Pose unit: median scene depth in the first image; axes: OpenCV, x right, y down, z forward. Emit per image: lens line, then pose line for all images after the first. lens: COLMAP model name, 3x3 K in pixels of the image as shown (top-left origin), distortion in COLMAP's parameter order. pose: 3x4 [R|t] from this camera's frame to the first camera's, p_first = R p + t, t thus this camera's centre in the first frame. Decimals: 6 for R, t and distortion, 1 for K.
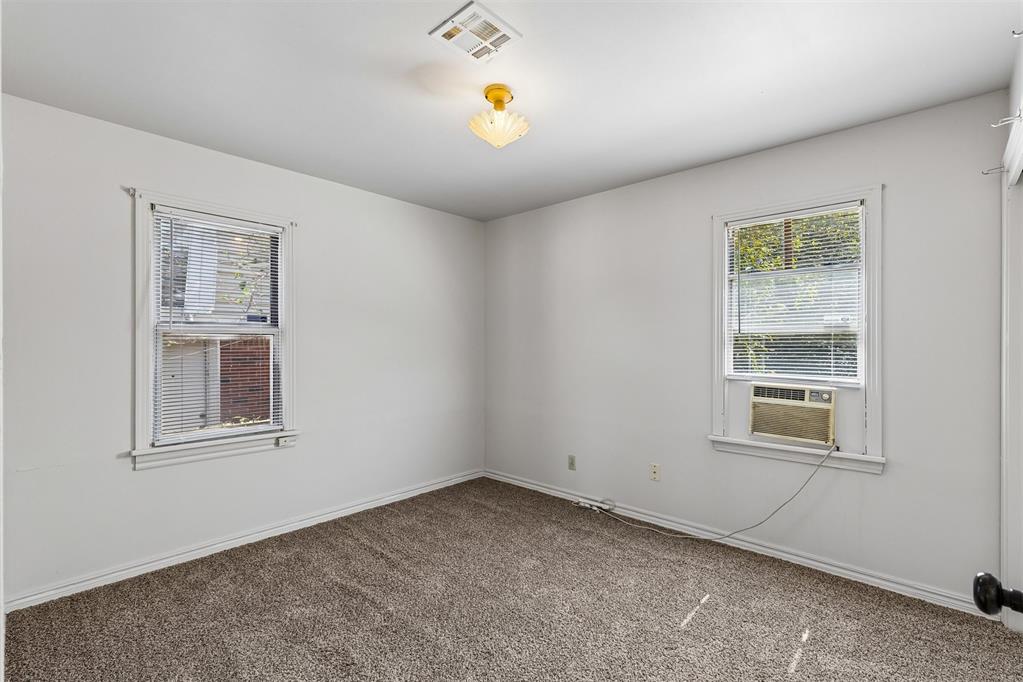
lens RADIAL K [[465.2, 0, 511.5], [0, 465.2, 341.0], [0, 0, 1]] dist [0.006665, -0.000691]
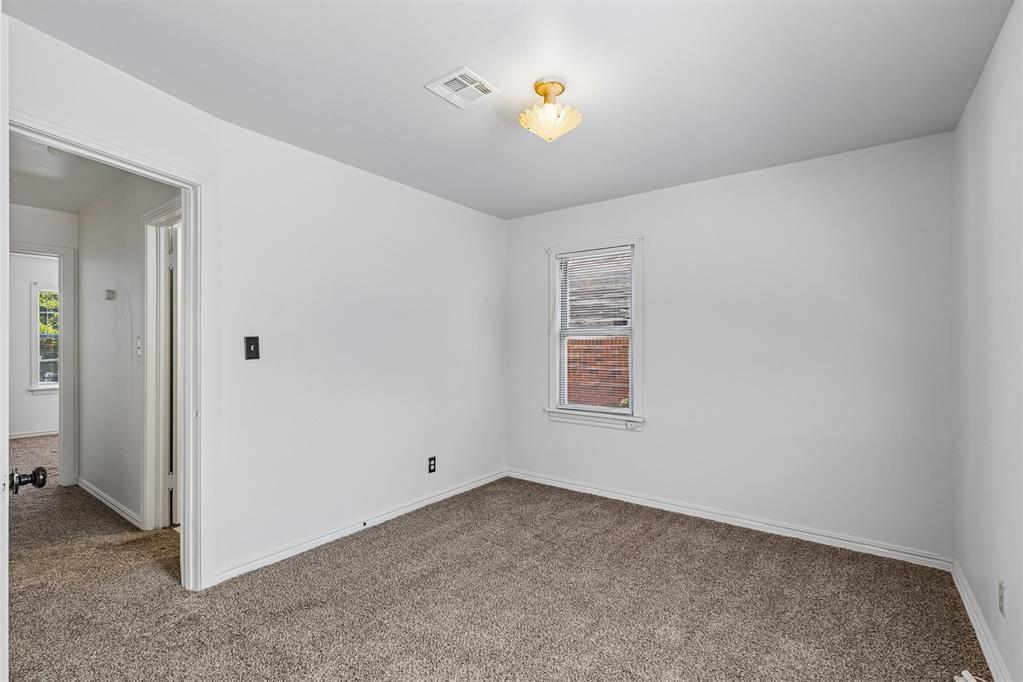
lens RADIAL K [[465.2, 0, 511.5], [0, 465.2, 341.0], [0, 0, 1]] dist [0.006665, -0.000691]
pose [[0.104042, -0.008750, -0.994534, 0.688196], [0.007264, 0.999941, -0.008038, 0.009358], [0.994546, -0.006388, 0.104100, 0.601905]]
